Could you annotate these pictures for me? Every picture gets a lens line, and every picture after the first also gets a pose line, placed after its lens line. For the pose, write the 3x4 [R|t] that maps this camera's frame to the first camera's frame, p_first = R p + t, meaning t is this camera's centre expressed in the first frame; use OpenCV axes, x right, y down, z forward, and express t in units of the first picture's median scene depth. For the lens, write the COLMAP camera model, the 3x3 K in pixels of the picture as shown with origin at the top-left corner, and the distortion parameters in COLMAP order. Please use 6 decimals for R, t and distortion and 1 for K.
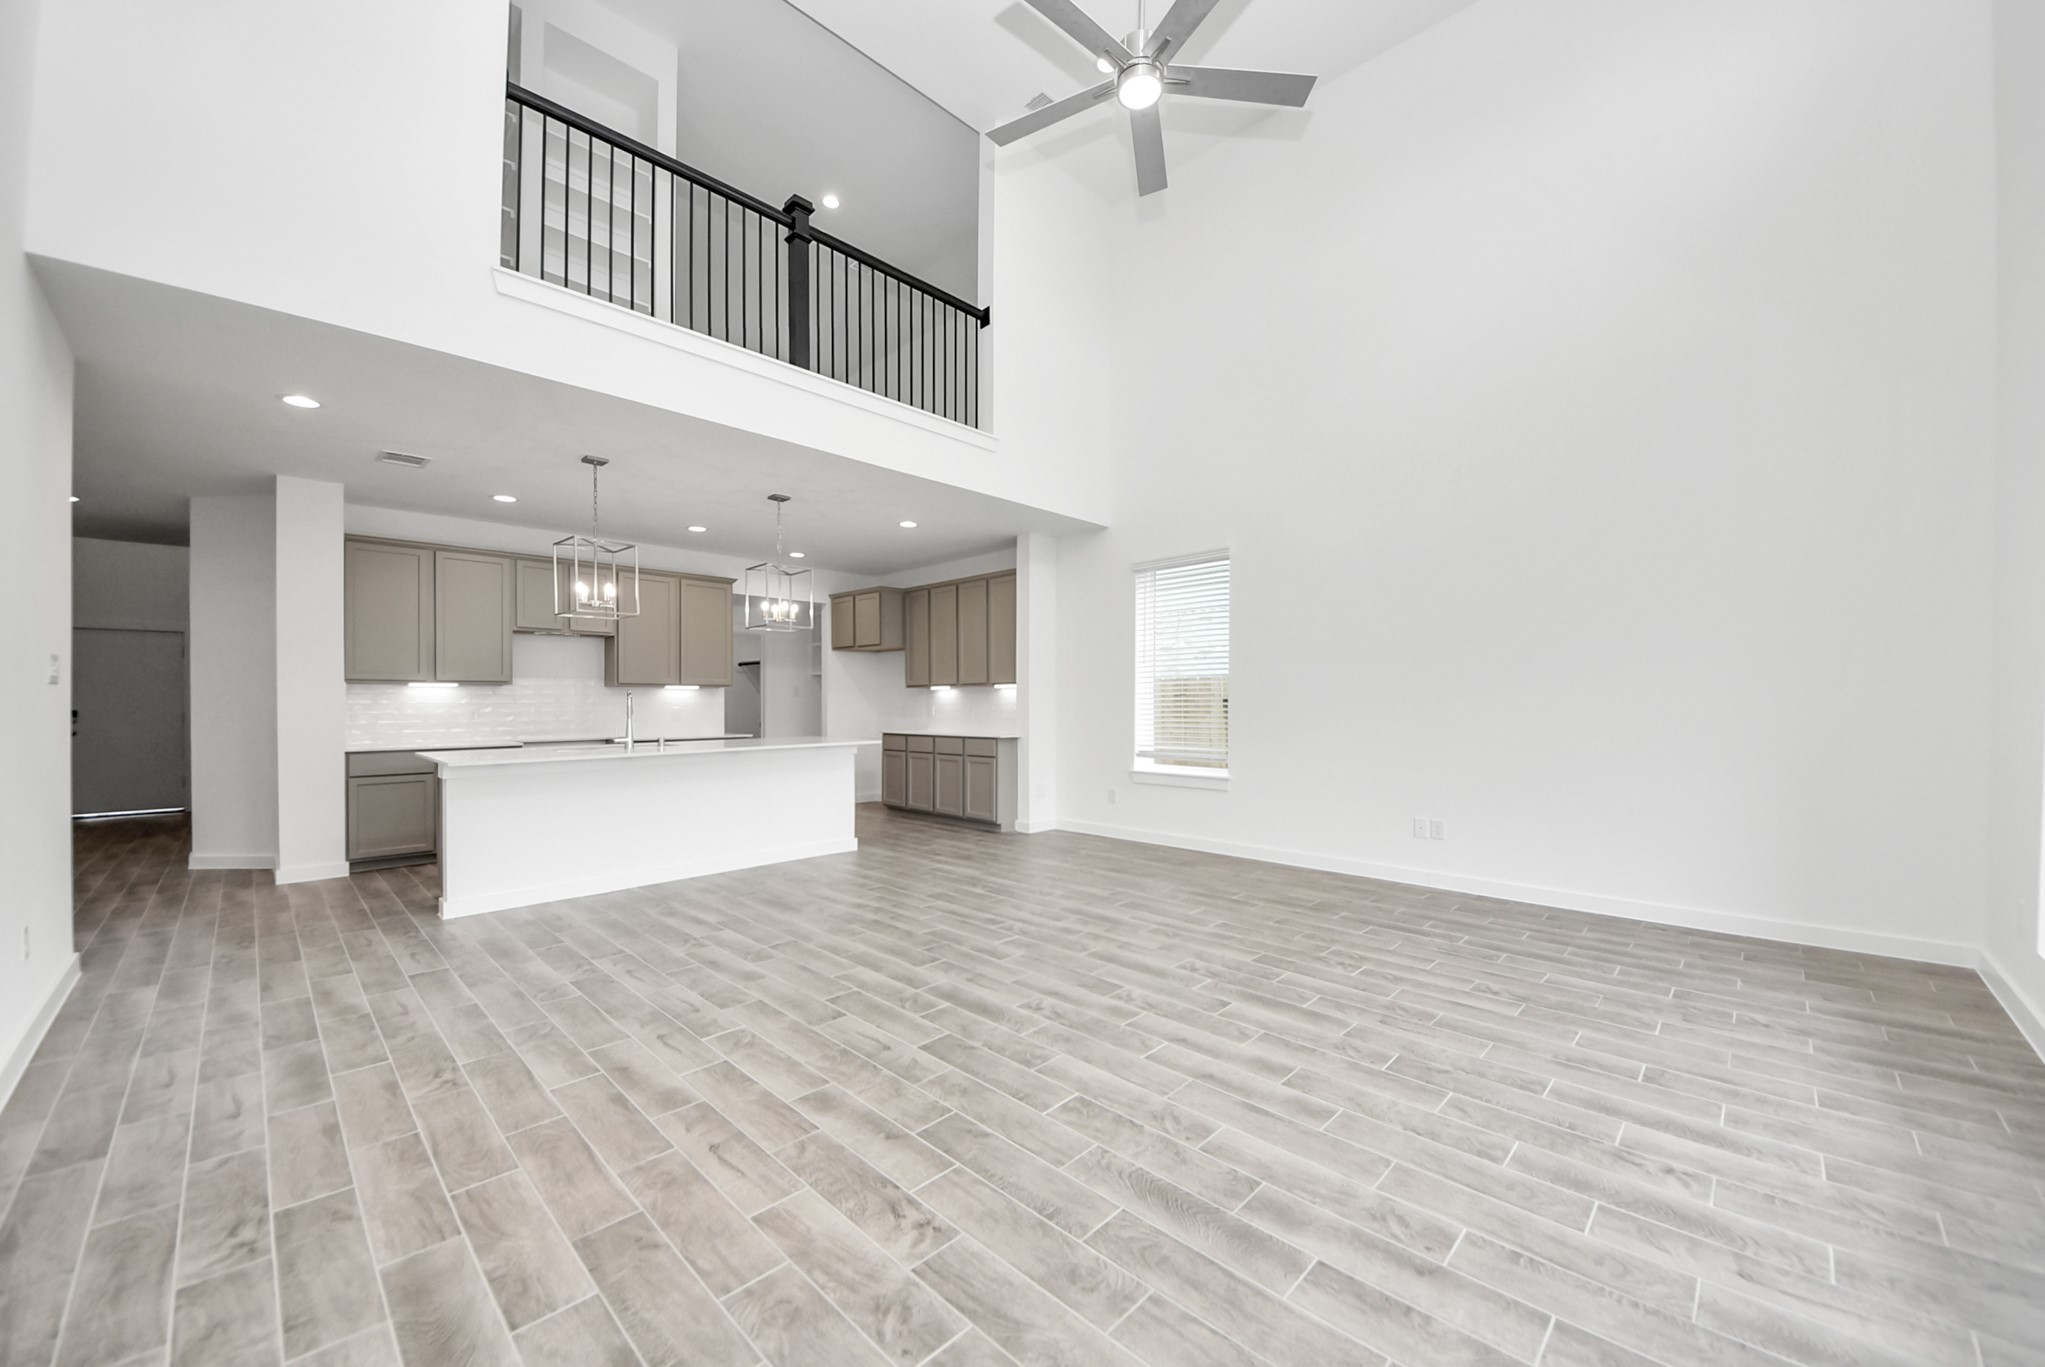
lens RADIAL K [[750.3, 0, 1035.3], [0, 750.3, 700.3], [0, 0, 1]] dist [0.023884, -0.012617]
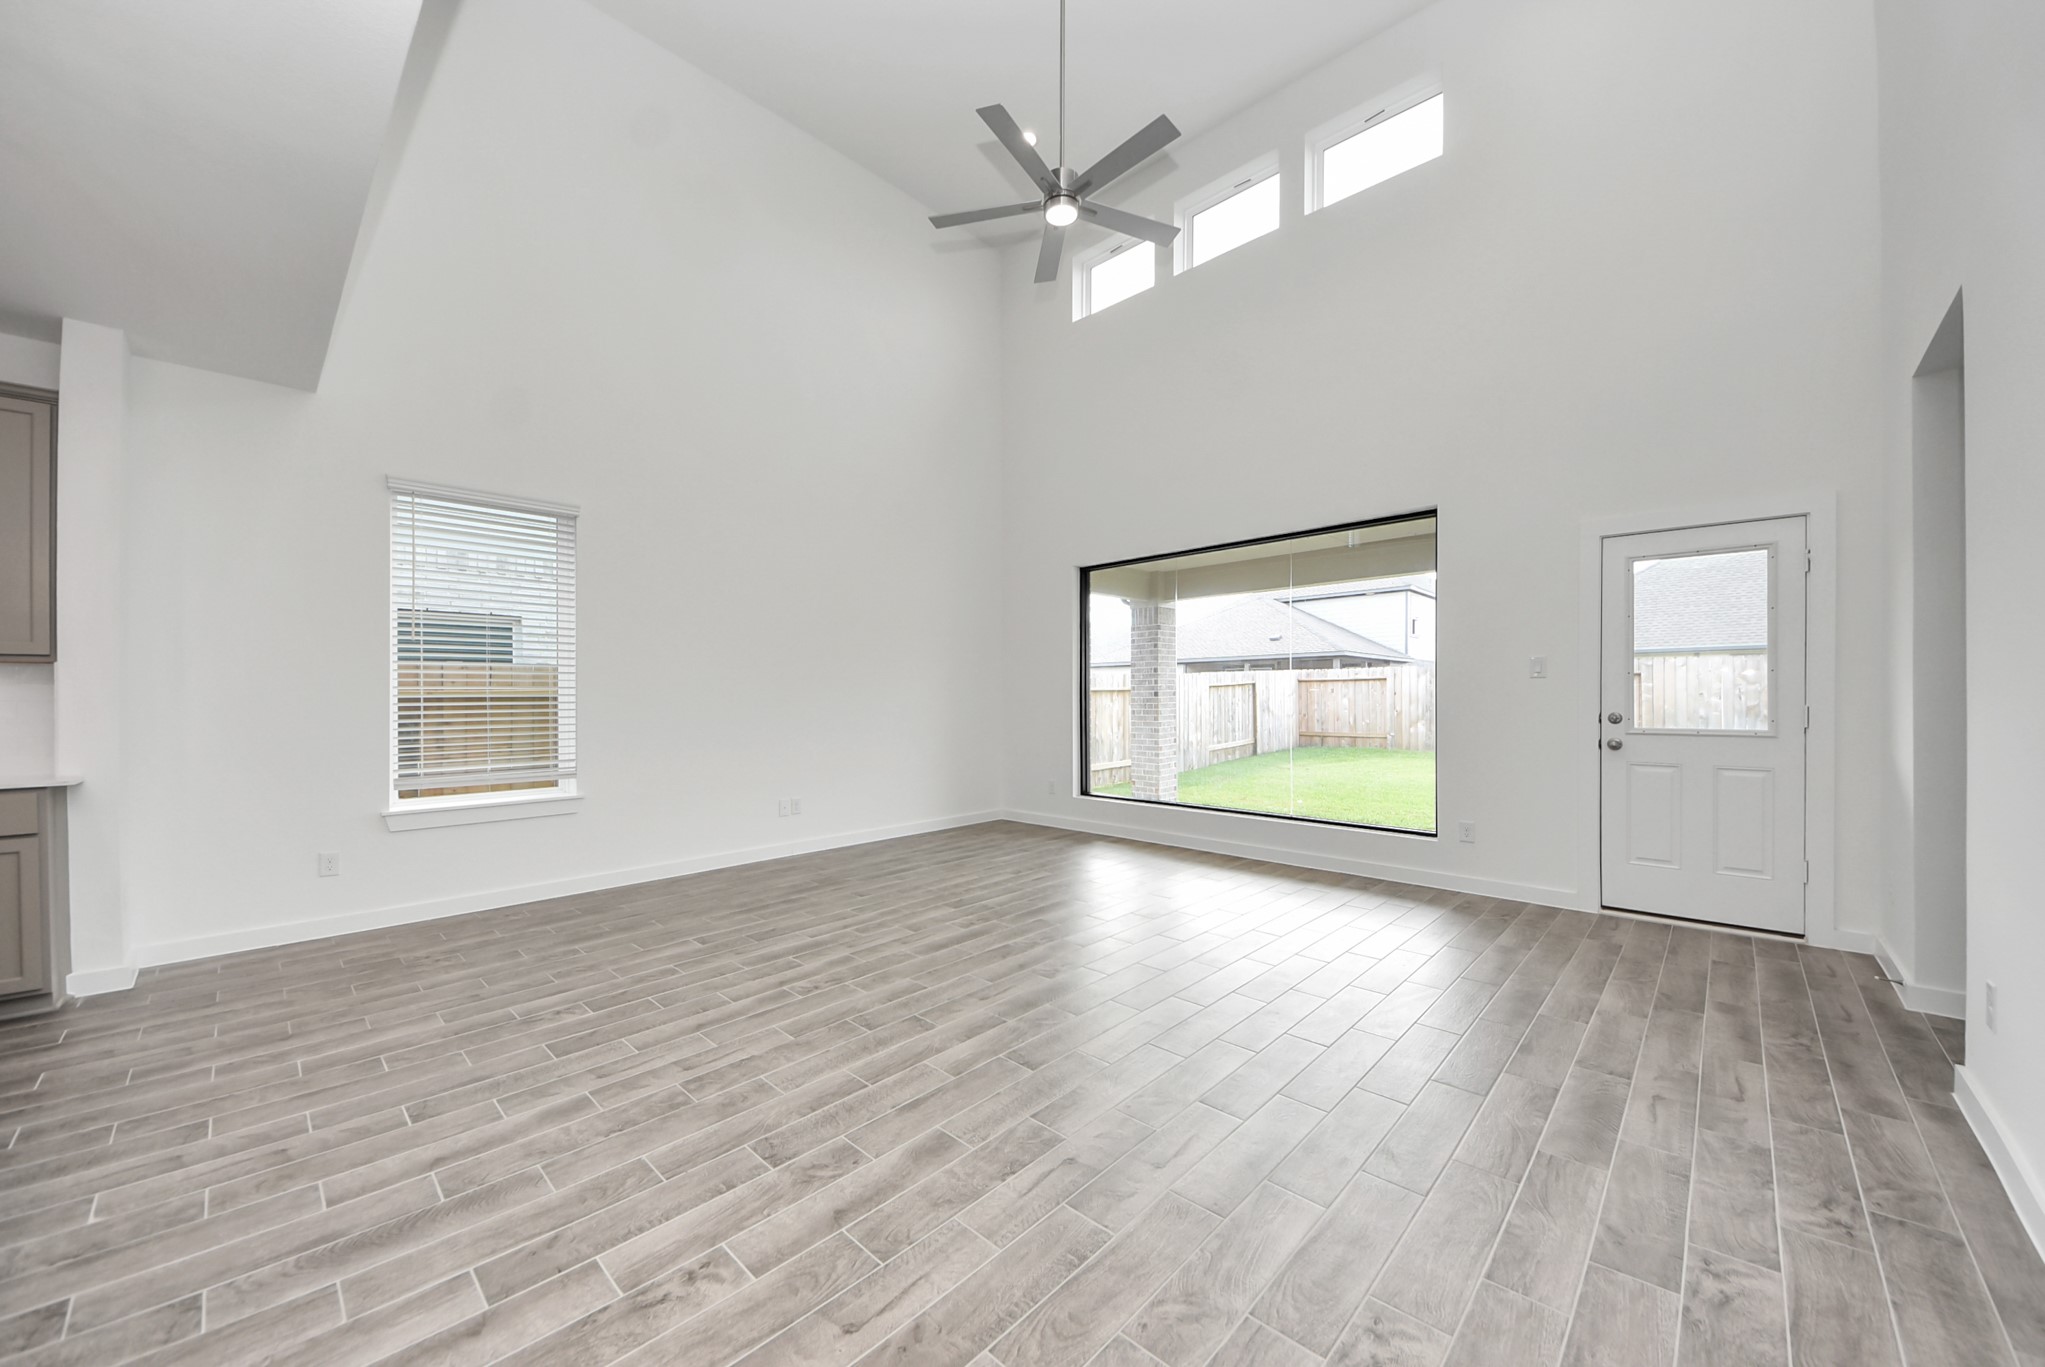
lens RADIAL K [[747.4, 0, 1029.9], [0, 747.4, 696.5], [0, 0, 1]] dist [0.028997, -0.010800]
pose [[-0.011910, 0.005189, 0.999916, -1.077025], [0.007472, 0.999959, -0.005100, 0.002880], [-0.999901, 0.007411, -0.011948, 1.004989]]
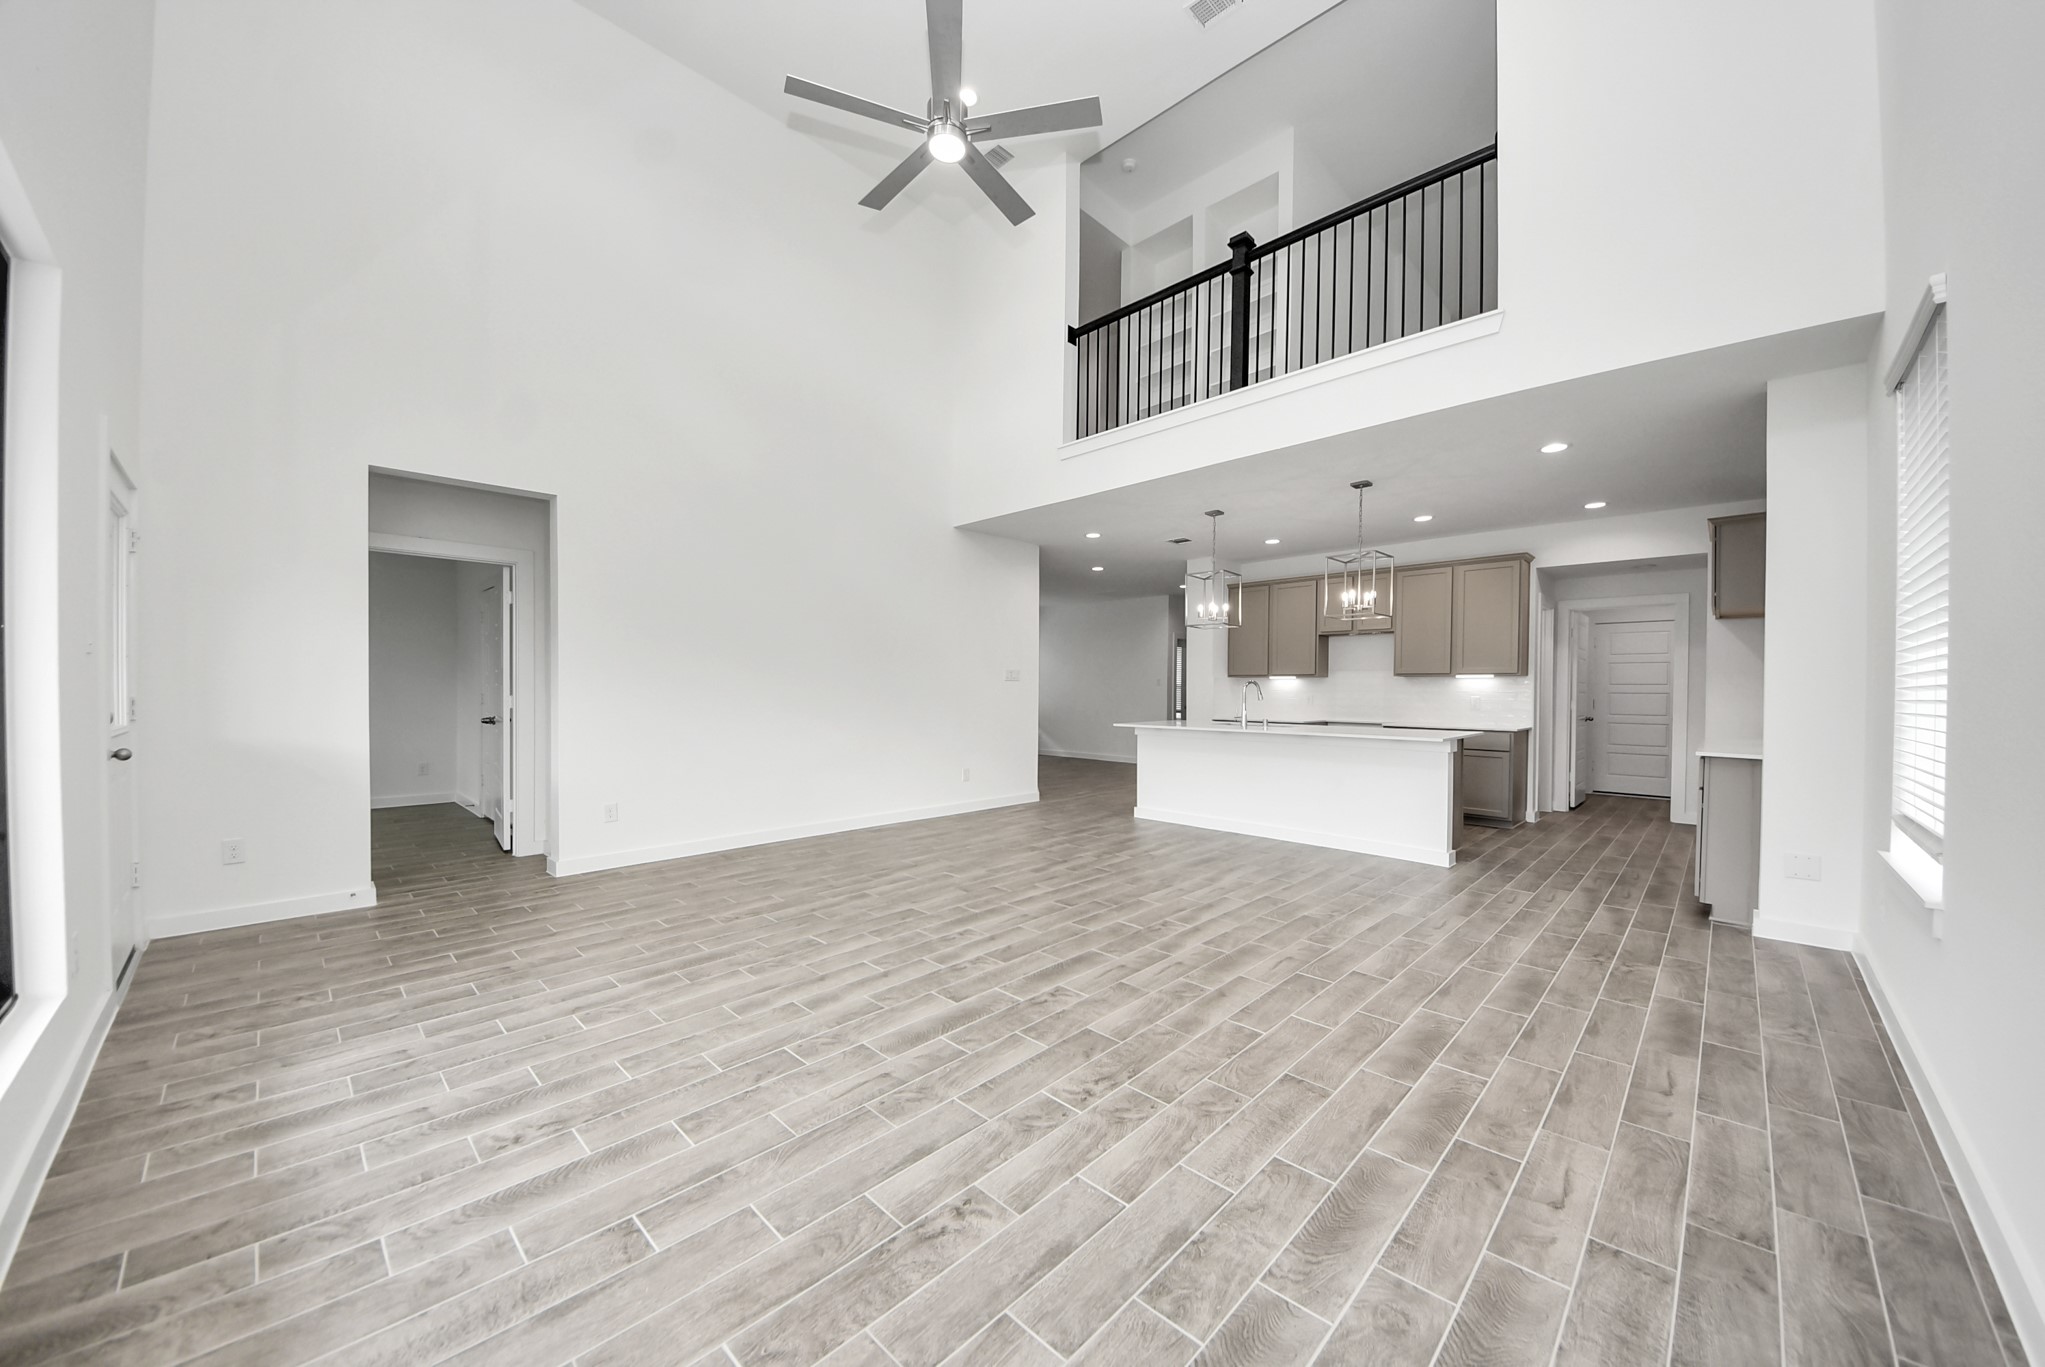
lens RADIAL K [[724.2, 0, 1038.6], [0, 724.2, 691.0], [0, 0, 1]] dist [0.035029, -0.010581]
pose [[0.016870, 0.007860, -0.999827, 1.159616], [-0.008197, 0.999937, 0.007722, -0.004389], [0.999824, 0.008065, 0.016933, 1.056887]]
